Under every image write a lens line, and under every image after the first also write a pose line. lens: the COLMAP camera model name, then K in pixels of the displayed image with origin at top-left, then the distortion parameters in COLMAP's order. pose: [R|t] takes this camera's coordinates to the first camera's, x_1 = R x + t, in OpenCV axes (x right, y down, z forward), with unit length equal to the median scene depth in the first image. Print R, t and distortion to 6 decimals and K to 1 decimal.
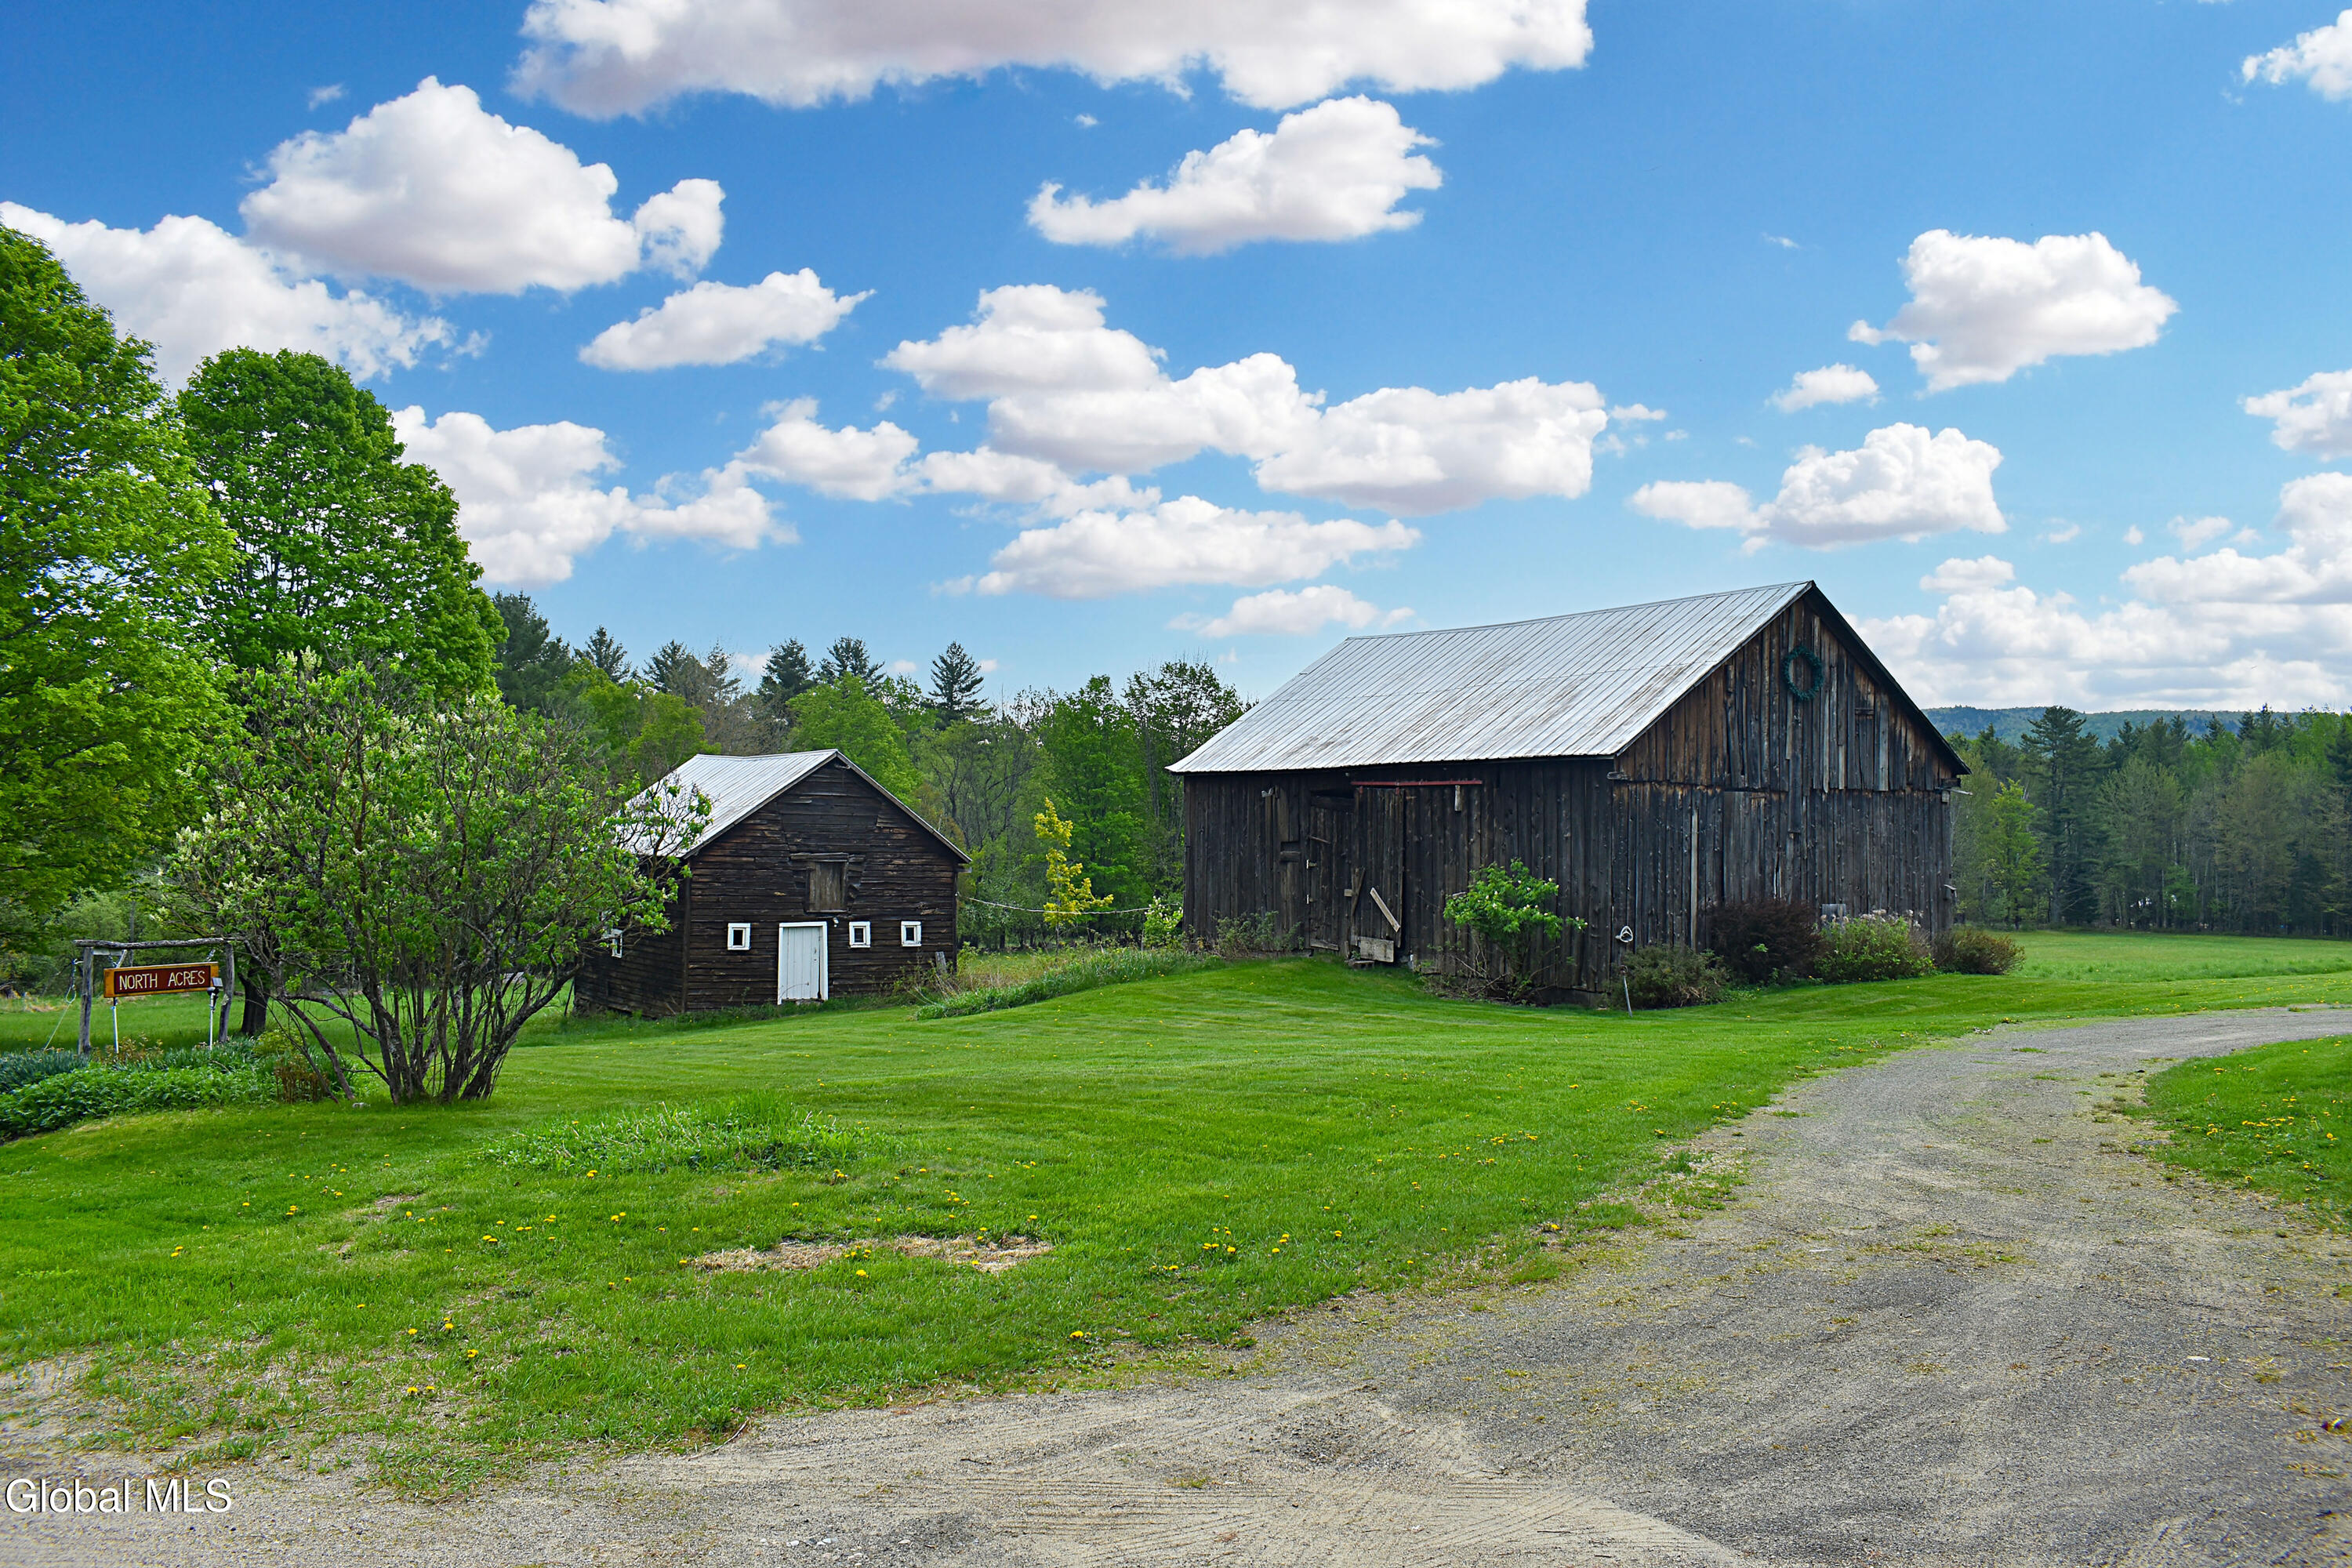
lens RADIAL K [[1958.2, 0, 1263.8], [0, 1958.2, 629.7], [0, 0, 1]] dist [-0.104523, -0.015573]
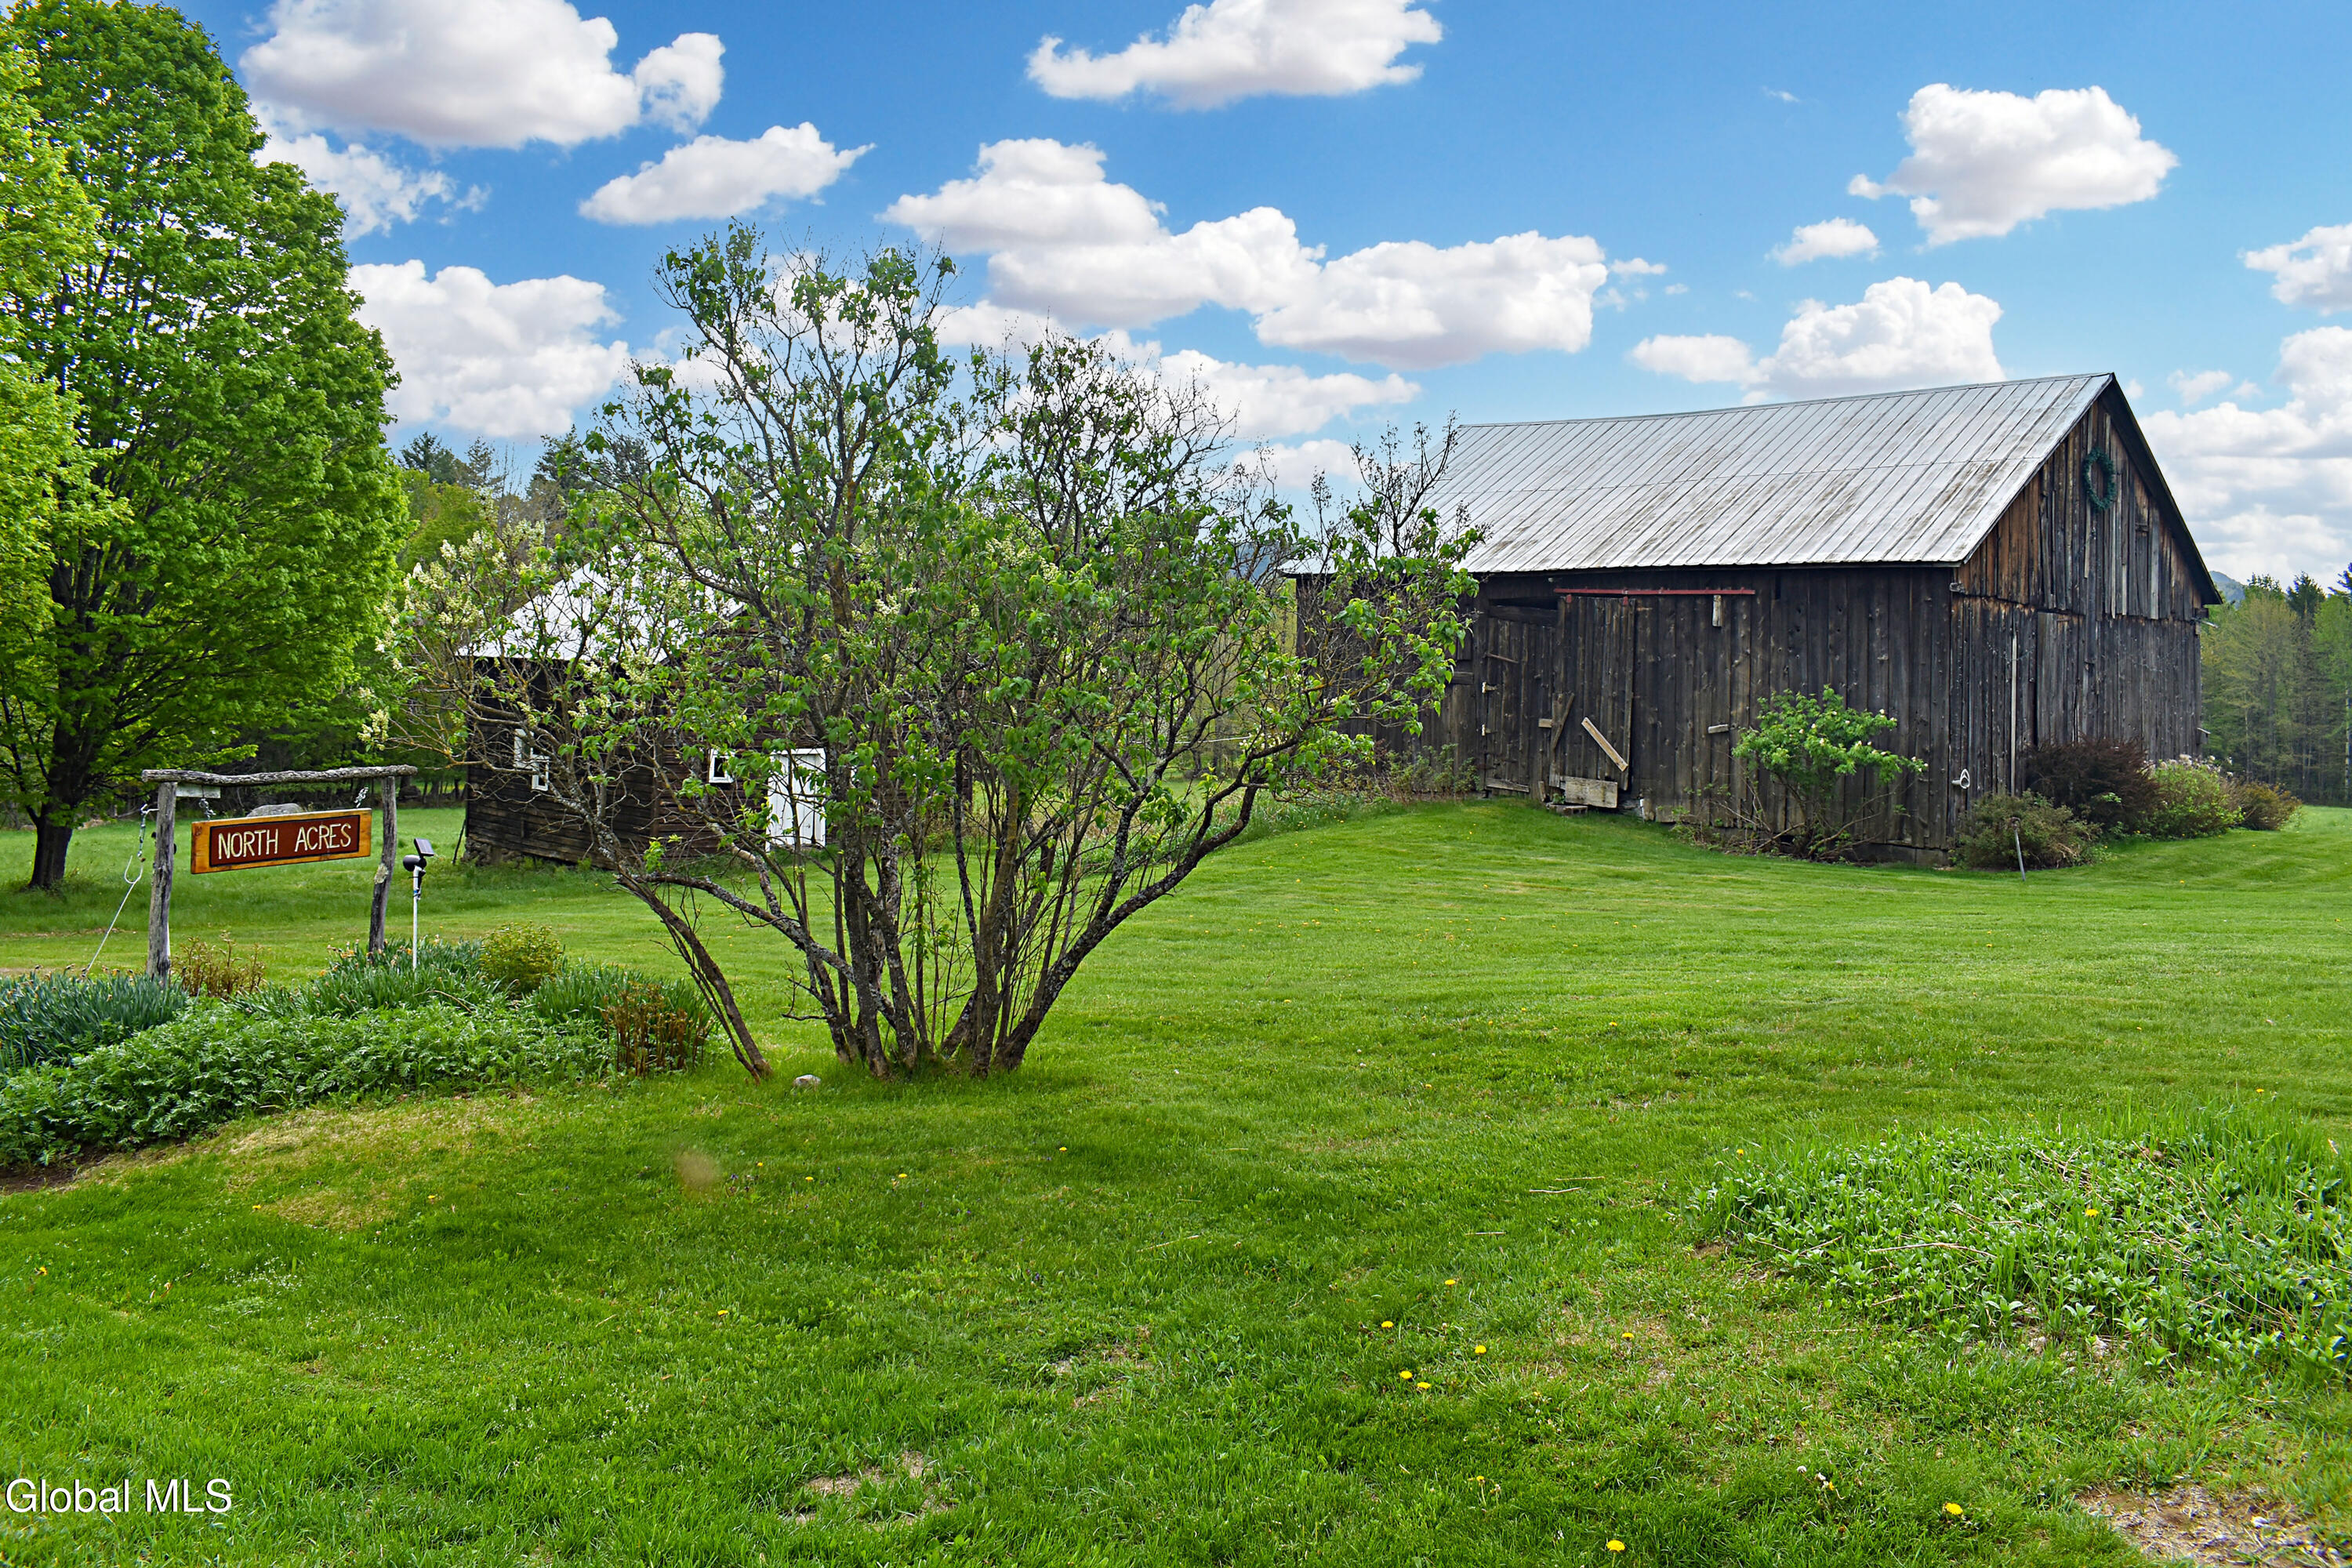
lens RADIAL K [[1955.4, 0, 1275.3], [0, 1955.4, 521.8], [0, 0, 1]] dist [-0.044099, -0.094169]
pose [[0.986897, 0.036081, 0.157264, -0.208056], [-0.040417, 0.998883, 0.024463, 0.034308], [-0.156206, -0.030498, 0.987254, 0.206300]]
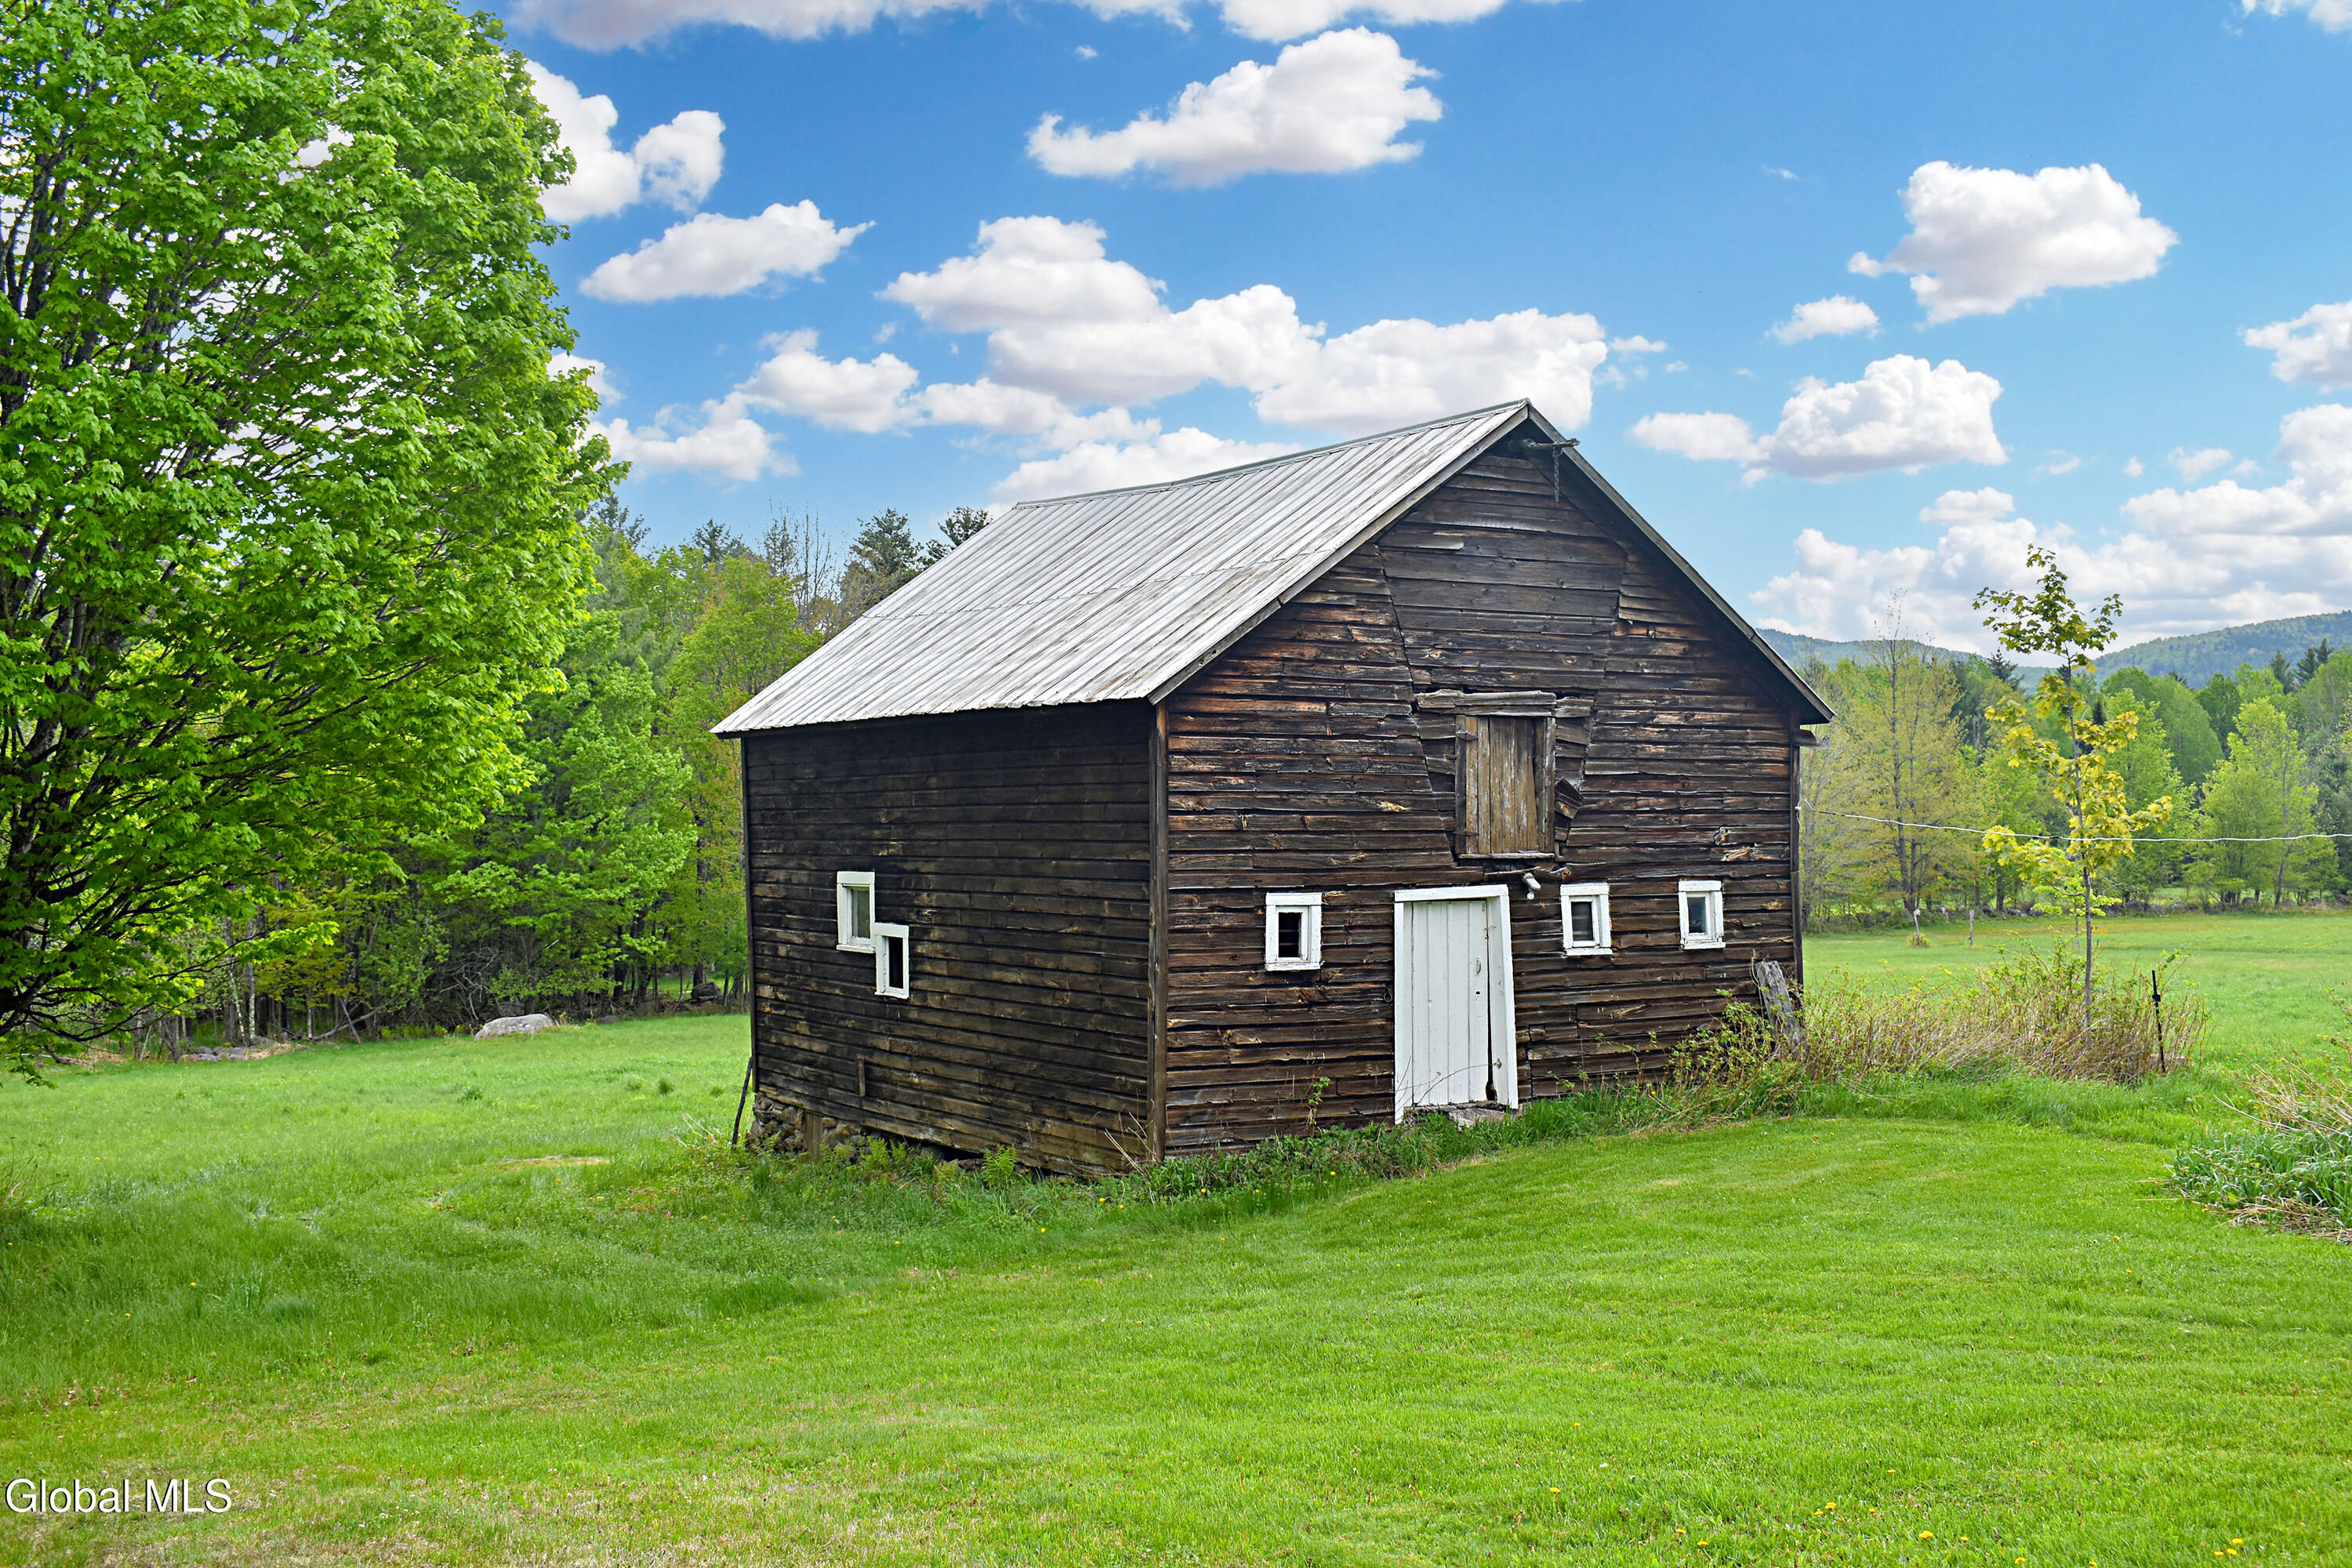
lens RADIAL K [[2302.9, 0, 1181.7], [0, 2302.9, 601.9], [0, 0, 1]] dist [-0.012107, -0.000924]
pose [[0.997673, -0.022799, -0.064249, -0.314816], [0.023463, 0.999679, 0.009606, 0.114048], [0.064009, -0.011091, 0.997888, 0.705449]]
